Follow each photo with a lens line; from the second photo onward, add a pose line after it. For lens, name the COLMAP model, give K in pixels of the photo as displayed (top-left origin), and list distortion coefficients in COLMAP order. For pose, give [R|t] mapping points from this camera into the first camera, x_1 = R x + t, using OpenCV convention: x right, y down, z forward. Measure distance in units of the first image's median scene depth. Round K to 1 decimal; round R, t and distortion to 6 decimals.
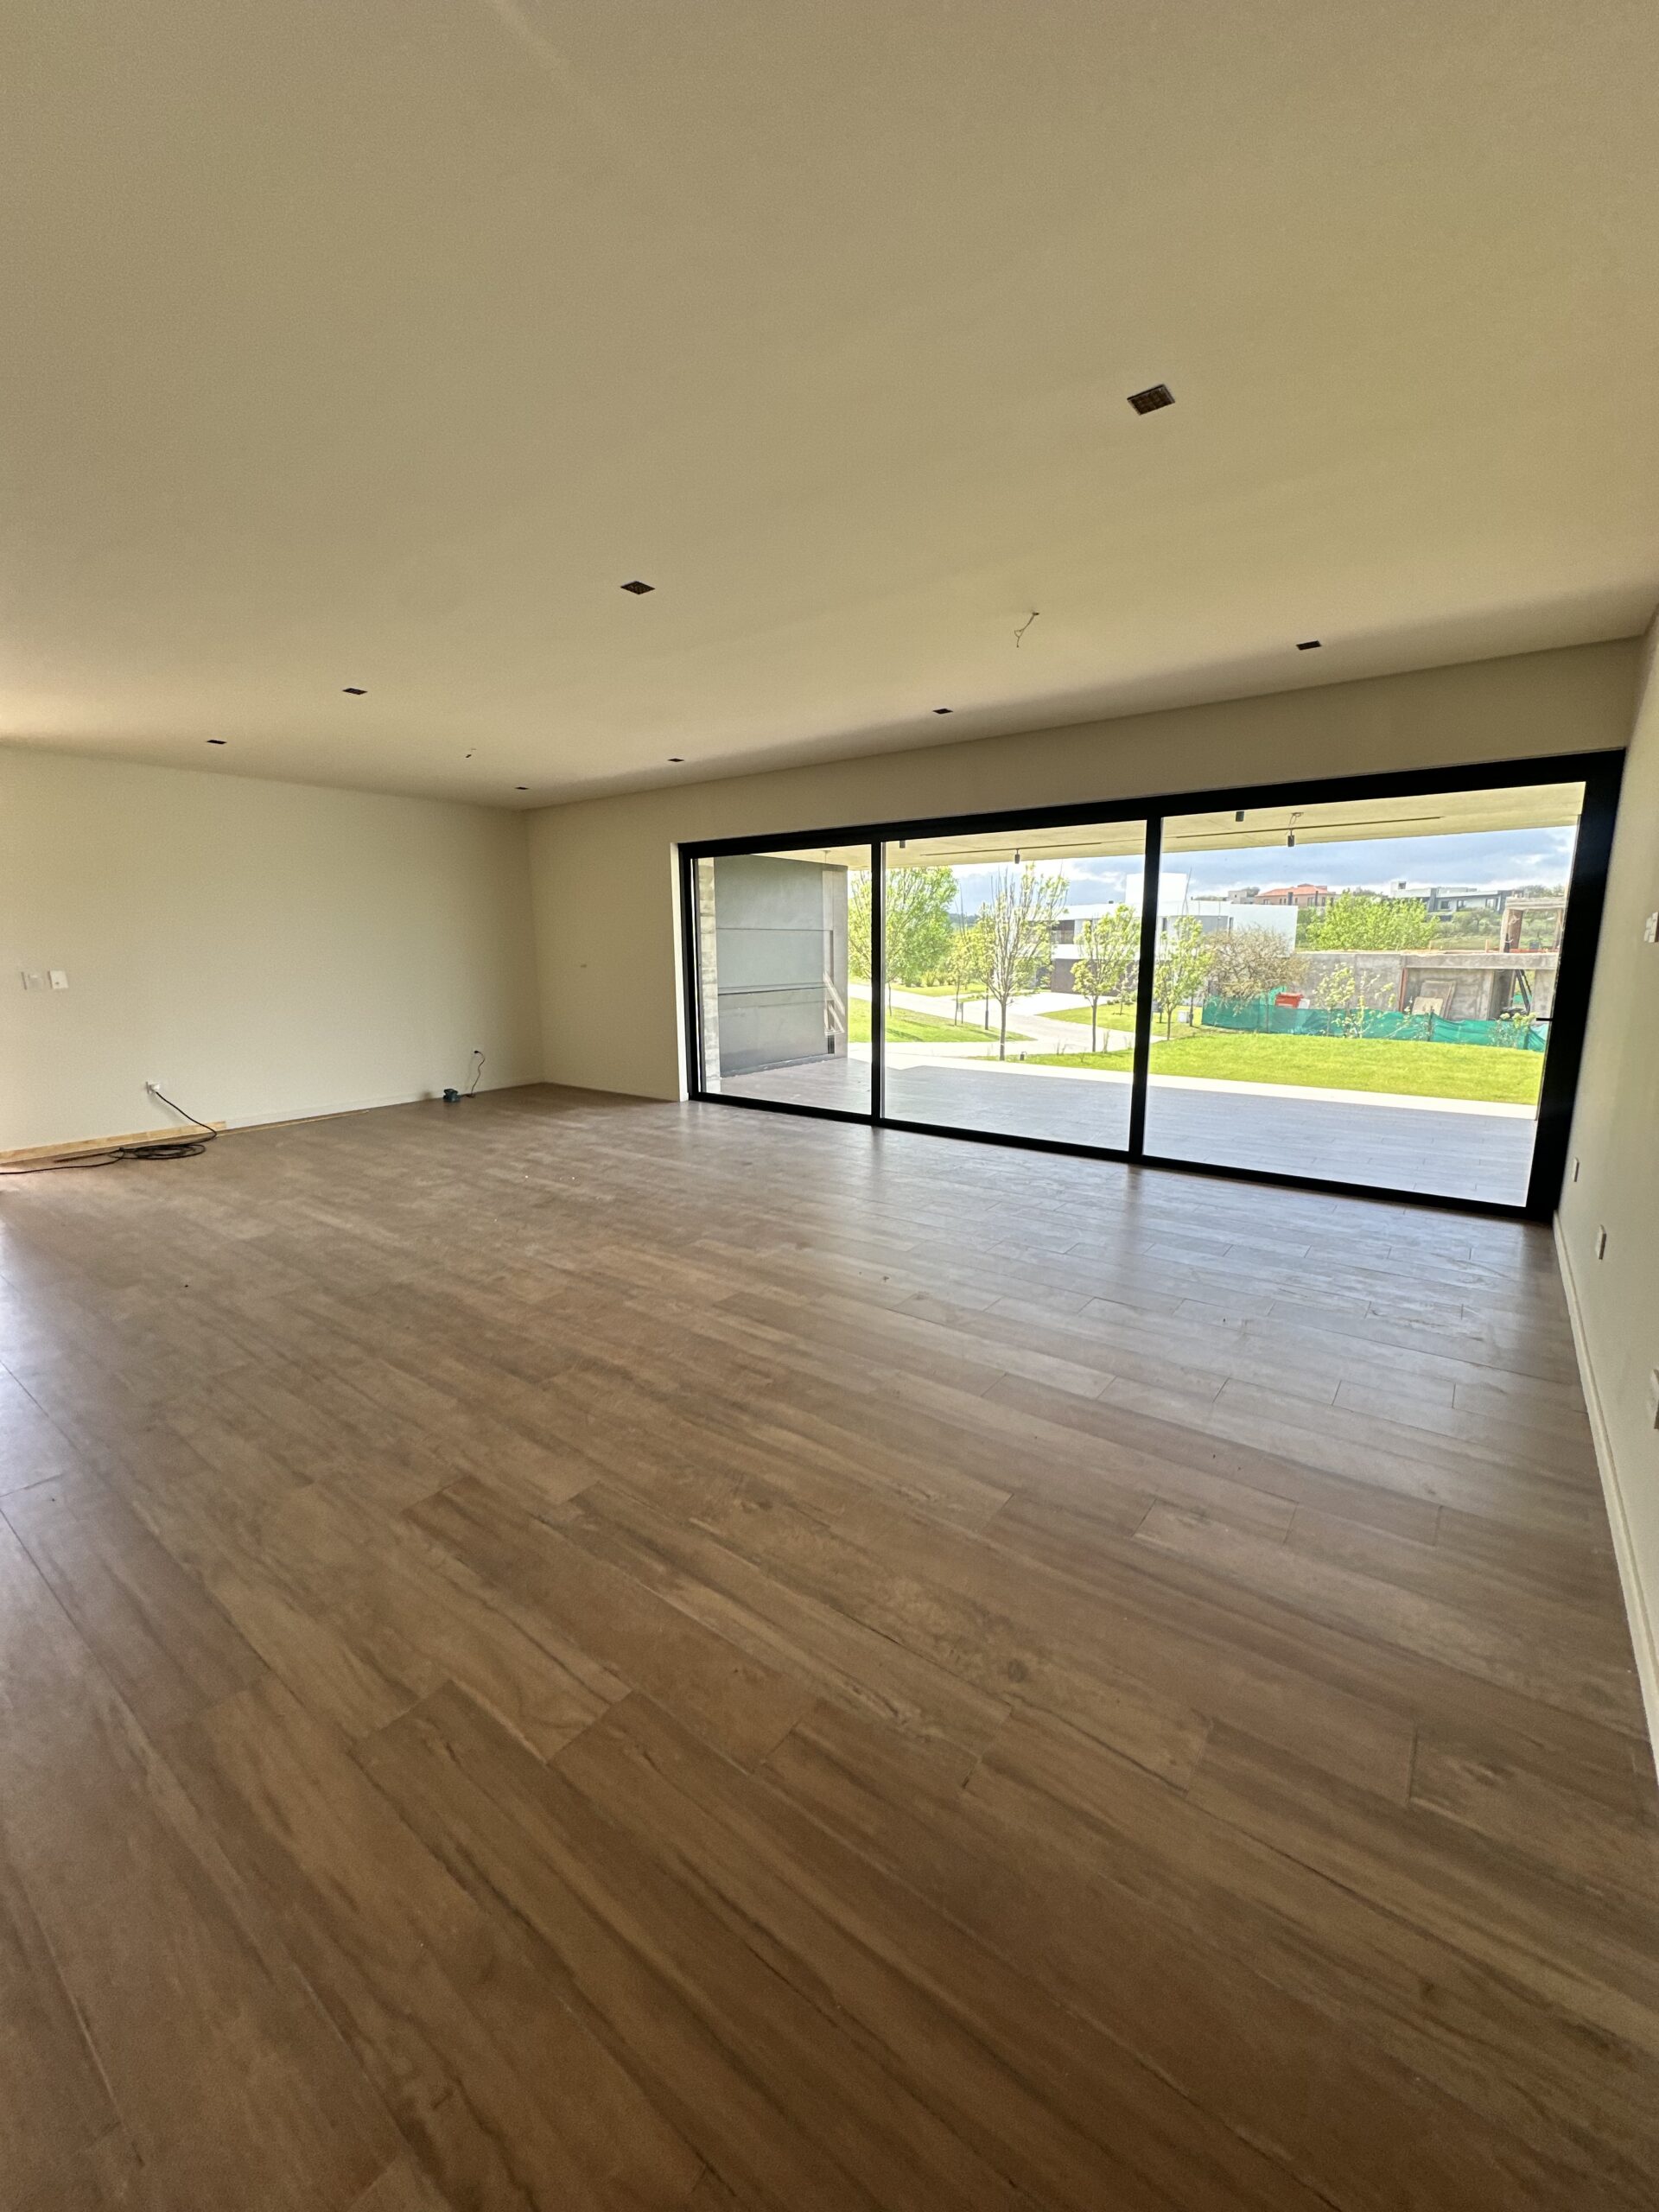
lens RADIAL K [[880.3, 0, 834.2], [0, 880.3, 1109.7], [0, 0, 1]] dist [-0.003297, 0.000650]
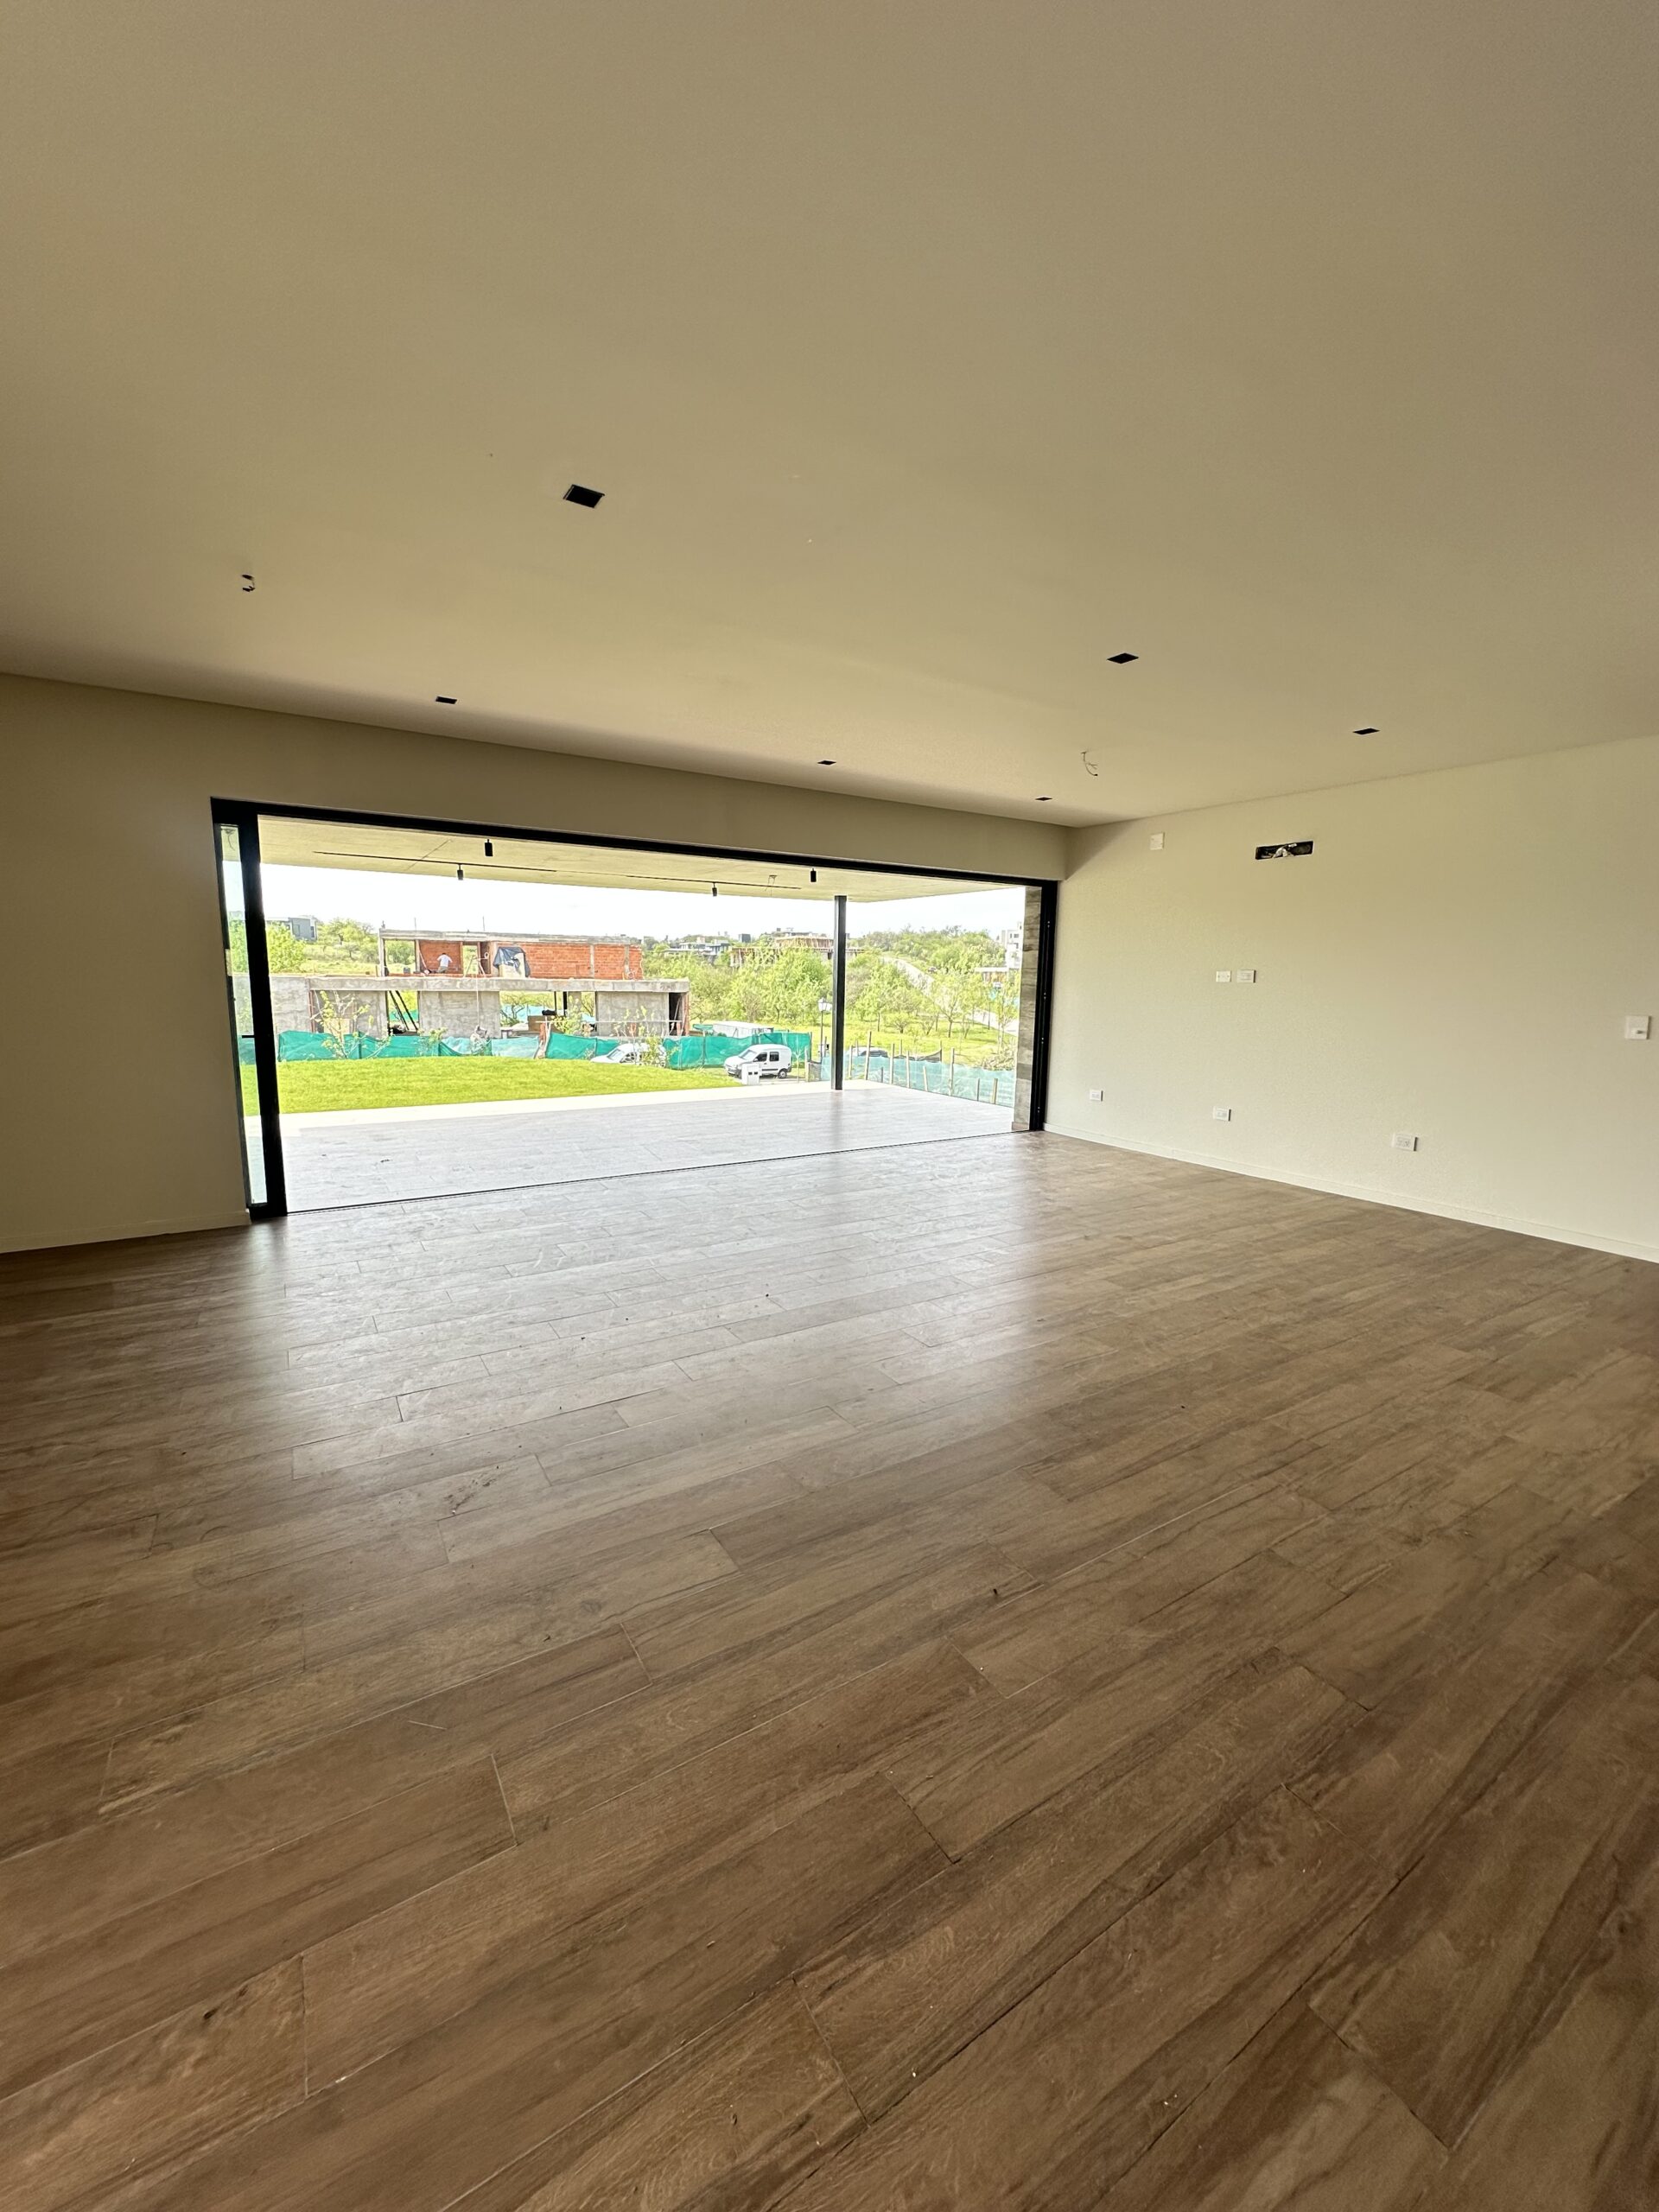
lens RADIAL K [[880.3, 0, 830.1], [0, 880.3, 1104.1], [0, 0, 1]] dist [-0.003297, 0.000650]
pose [[0.359278, -0.127416, 0.924492, -1.174678], [0.155564, 0.984952, 0.075294, -0.149938], [-0.920174, 0.116766, 0.373693, 0.803700]]
